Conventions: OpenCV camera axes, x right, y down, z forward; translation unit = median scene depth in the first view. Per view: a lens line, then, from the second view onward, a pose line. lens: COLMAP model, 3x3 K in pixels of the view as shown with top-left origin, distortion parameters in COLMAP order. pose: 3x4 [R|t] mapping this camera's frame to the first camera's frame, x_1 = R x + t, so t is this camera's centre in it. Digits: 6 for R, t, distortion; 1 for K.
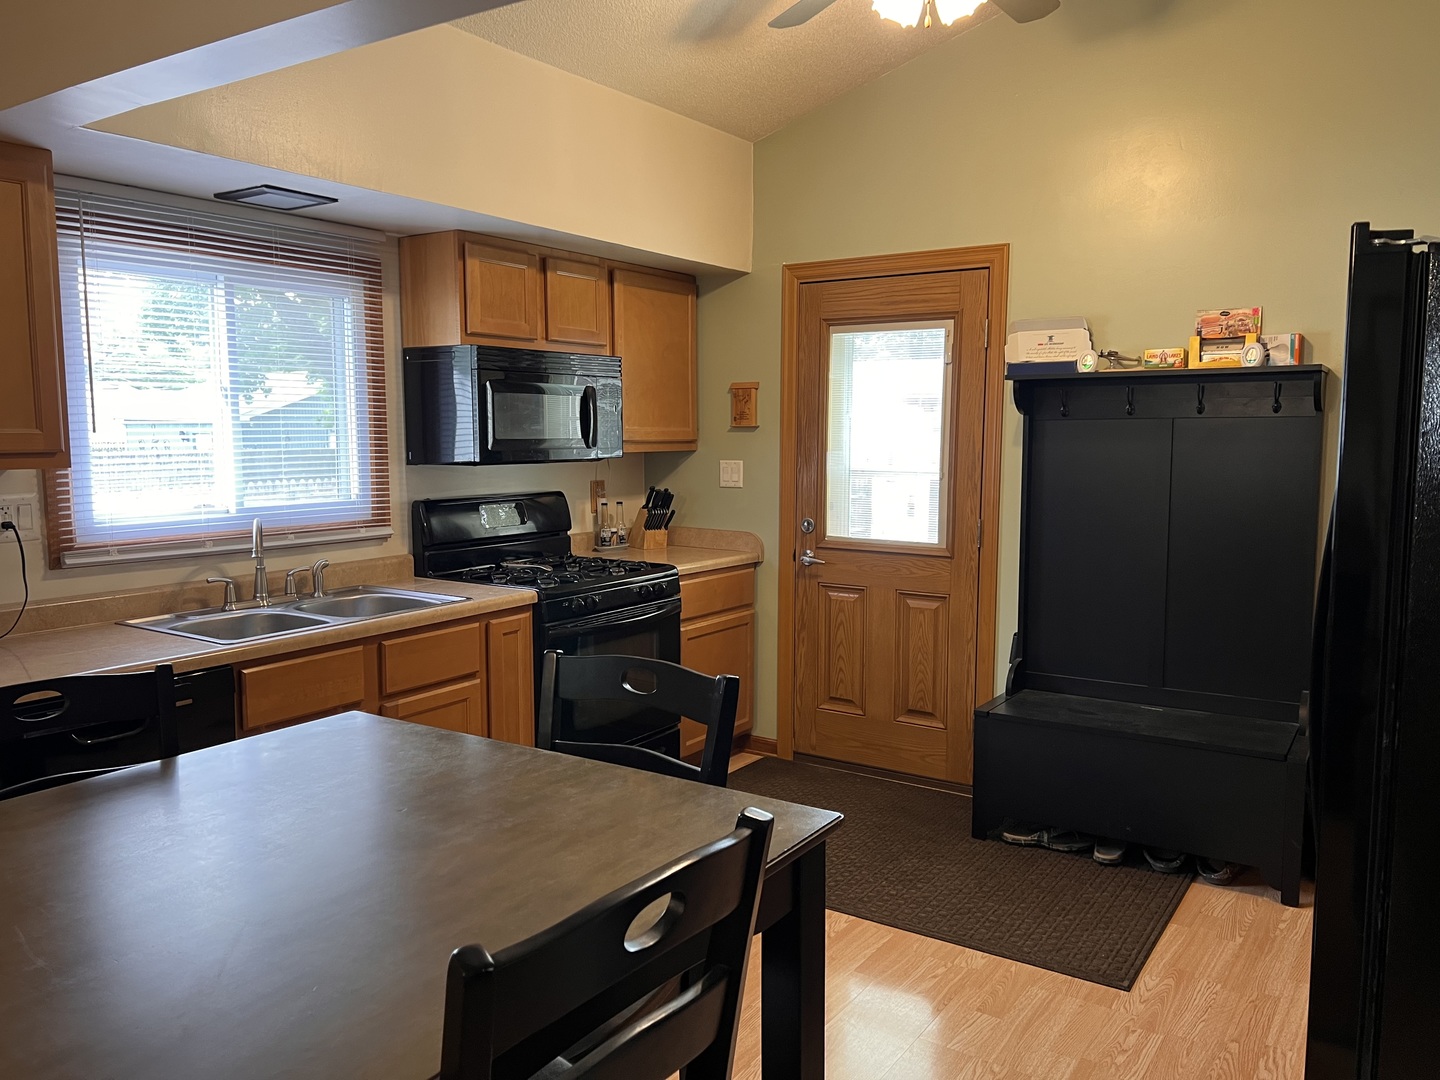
lens RADIAL K [[1082.0, 0, 727.3], [0, 1082.0, 533.0], [0, 0, 1]] dist [0.058898, -0.078032]
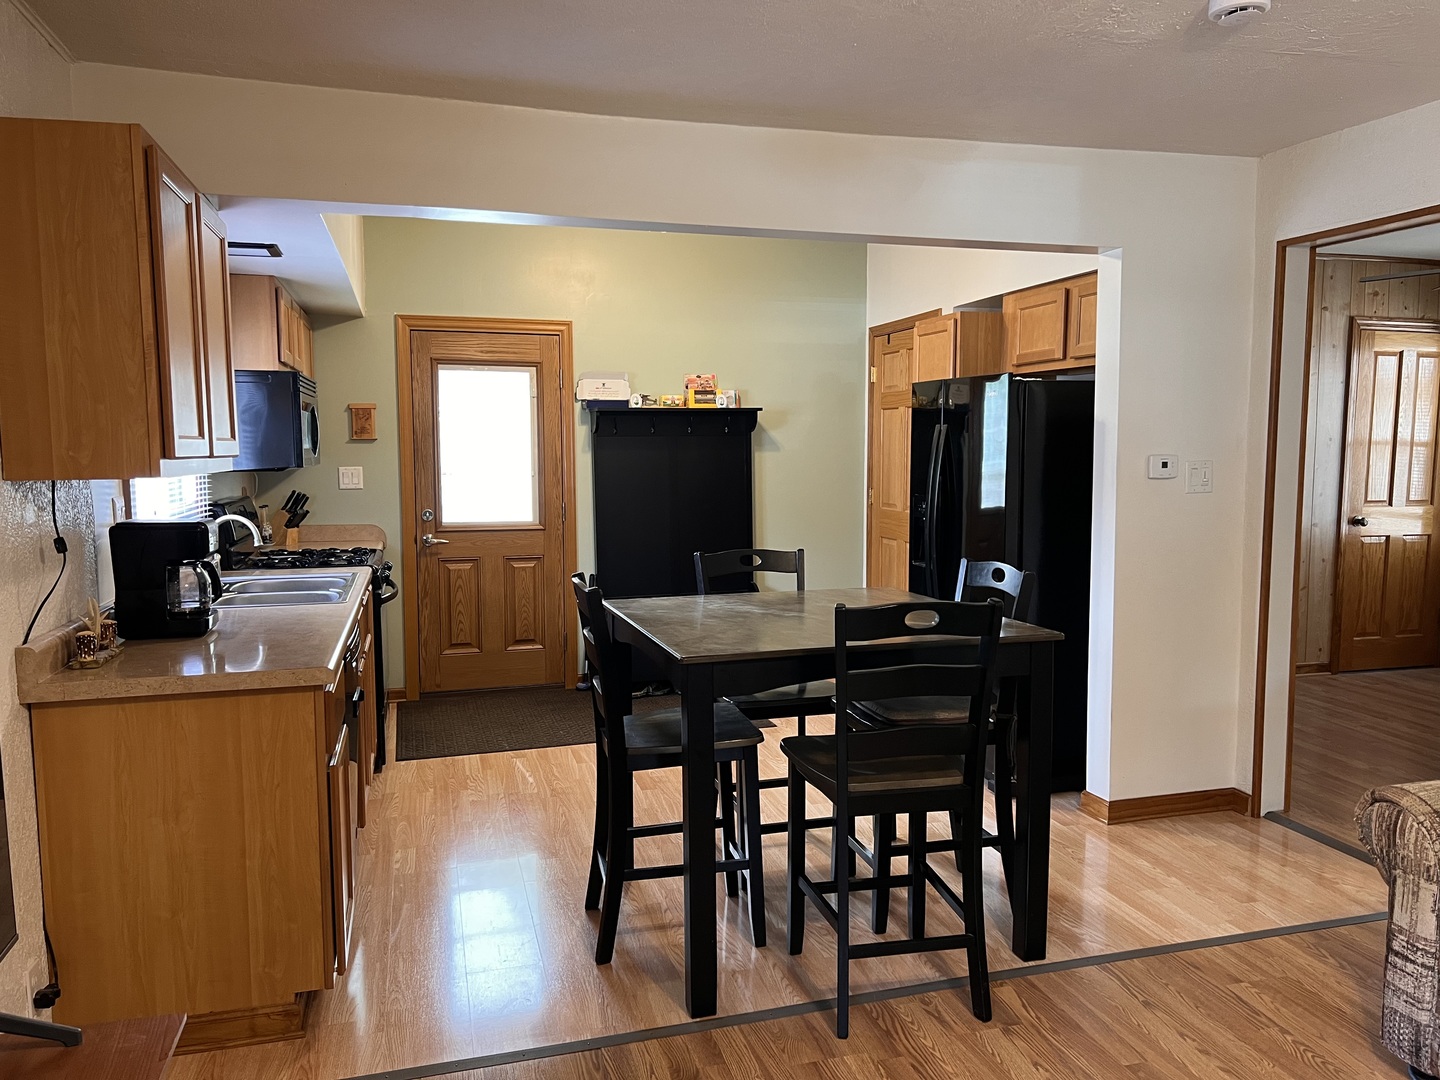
lens RADIAL K [[1082.0, 0, 682.5], [0, 1082.0, 517.7], [0, 0, 1]] dist [0.058898, -0.078032]
pose [[0.631556, -0.057271, 0.773212, -0.911160], [0.073863, 0.997177, 0.013529, 0.000508], [-0.771804, 0.048567, 0.634003, -0.078854]]
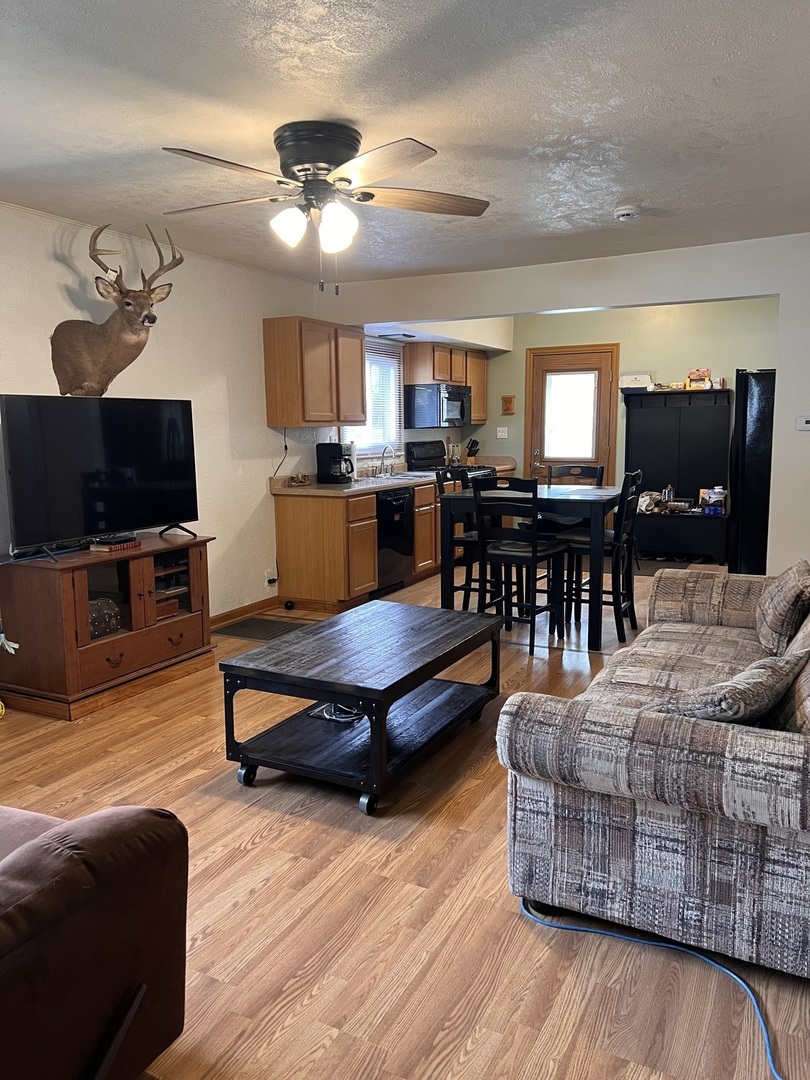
lens RADIAL K [[811.5, 0, 403.6], [0, 811.5, 543.9], [0, 0, 1]] dist [0.058898, -0.078032]
pose [[0.992958, -0.029458, 0.114748, -0.560893], [0.023793, 0.998444, 0.050431, 0.125247], [-0.116055, -0.047346, 0.992114, -1.043224]]
